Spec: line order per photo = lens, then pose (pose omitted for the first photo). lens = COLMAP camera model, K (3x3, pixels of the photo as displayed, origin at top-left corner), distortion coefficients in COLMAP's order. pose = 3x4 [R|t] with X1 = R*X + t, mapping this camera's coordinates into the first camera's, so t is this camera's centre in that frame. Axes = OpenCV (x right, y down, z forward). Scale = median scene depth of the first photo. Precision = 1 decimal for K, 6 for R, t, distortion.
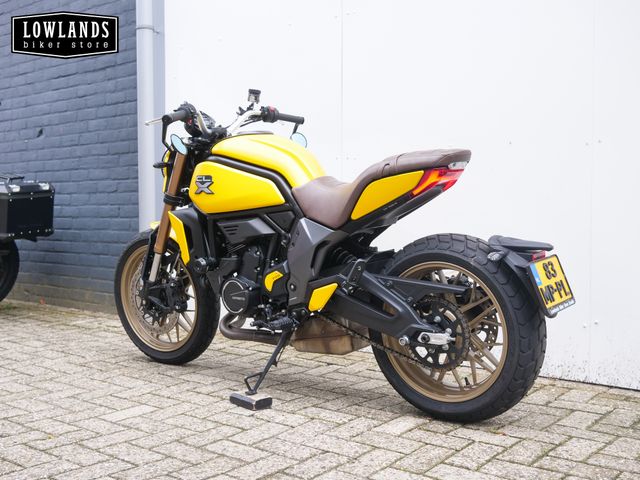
lens RADIAL K [[730.7, 0, 316.7], [0, 730.7, 242.3], [0, 0, 1]] dist [-0.010632, 0.000000]
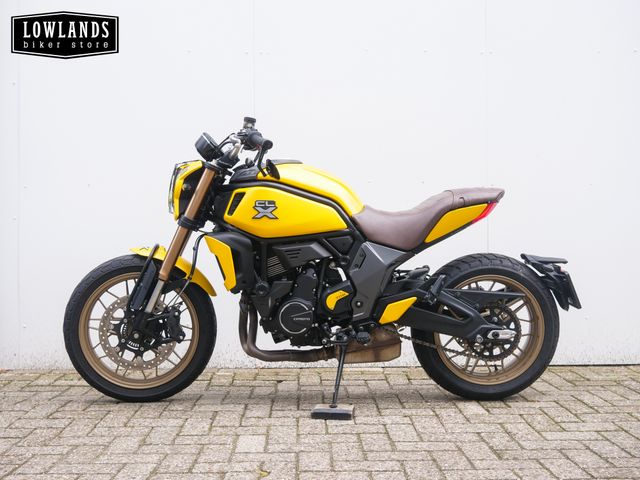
lens RADIAL K [[730.7, 0, 320.8], [0, 730.7, 234.0], [0, 0, 1]] dist [-0.010632, 0.000000]
pose [[0.764080, 0.002837, 0.645115, -0.778297], [0.028478, 0.998867, -0.038122, -0.004113], [-0.644493, 0.047500, 0.763134, 0.183282]]
